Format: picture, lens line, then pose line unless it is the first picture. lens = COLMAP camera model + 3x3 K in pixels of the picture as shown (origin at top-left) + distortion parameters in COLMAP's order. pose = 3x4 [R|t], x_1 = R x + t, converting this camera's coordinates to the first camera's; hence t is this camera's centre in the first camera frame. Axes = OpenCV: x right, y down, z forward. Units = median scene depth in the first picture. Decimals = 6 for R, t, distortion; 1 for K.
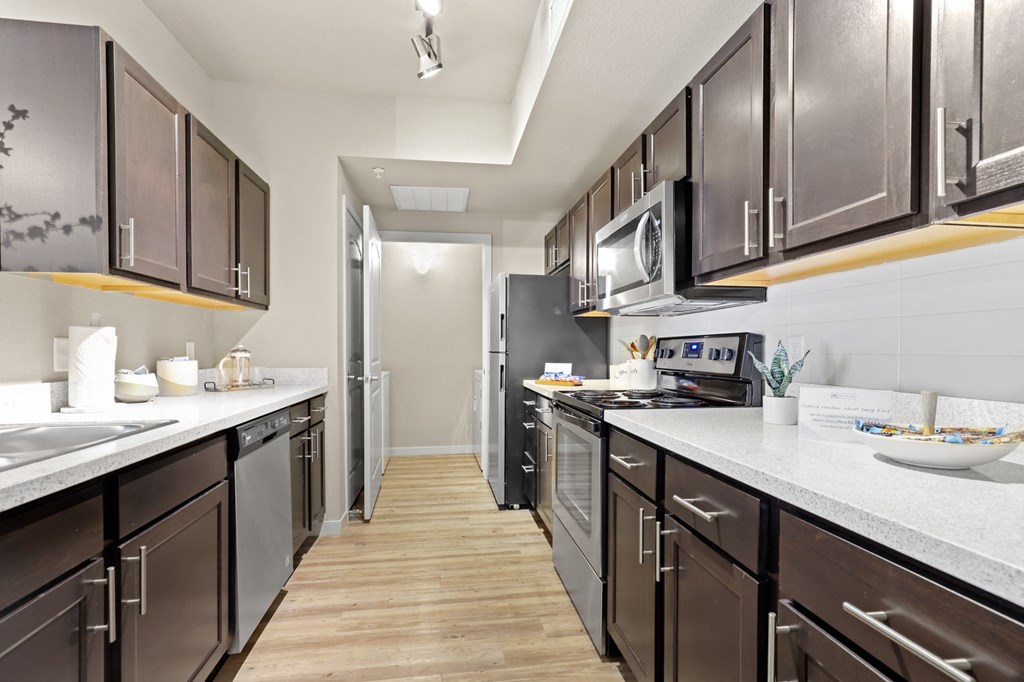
lens RADIAL K [[468.8, 0, 510.6], [0, 468.8, 349.5], [0, 0, 1]] dist [0.019456, 0.000969]
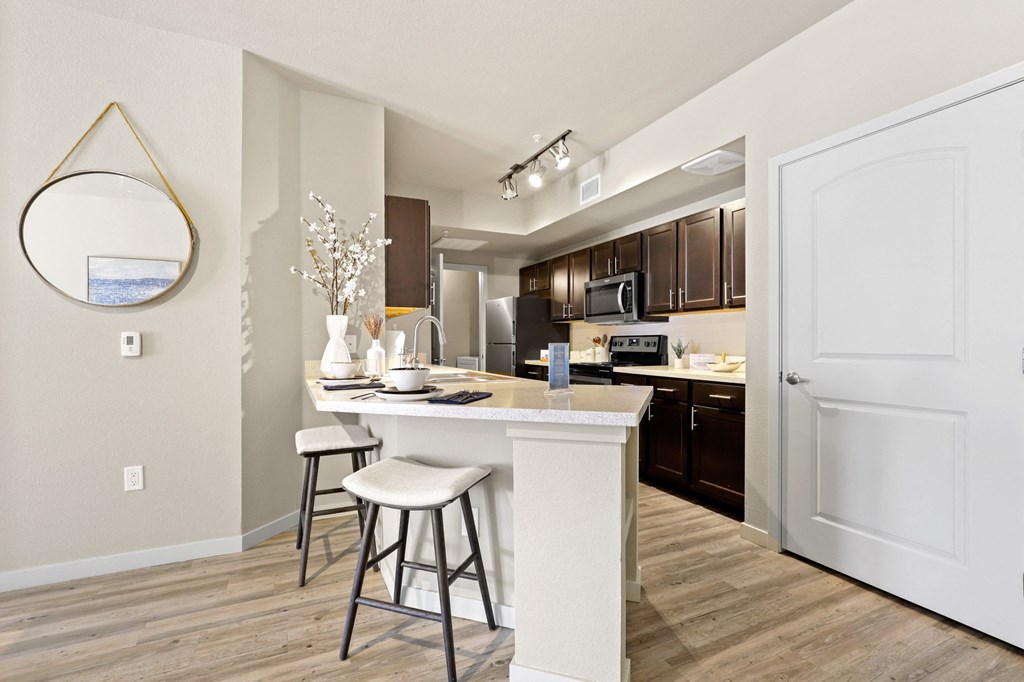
lens RADIAL K [[468.8, 0, 510.8], [0, 468.8, 339.9], [0, 0, 1]] dist [0.019456, 0.000969]
pose [[0.952469, 0.000074, 0.304635, -0.945376], [0.001458, 0.999987, -0.004801, -0.000061], [-0.304632, 0.005017, 0.952457, -1.034109]]
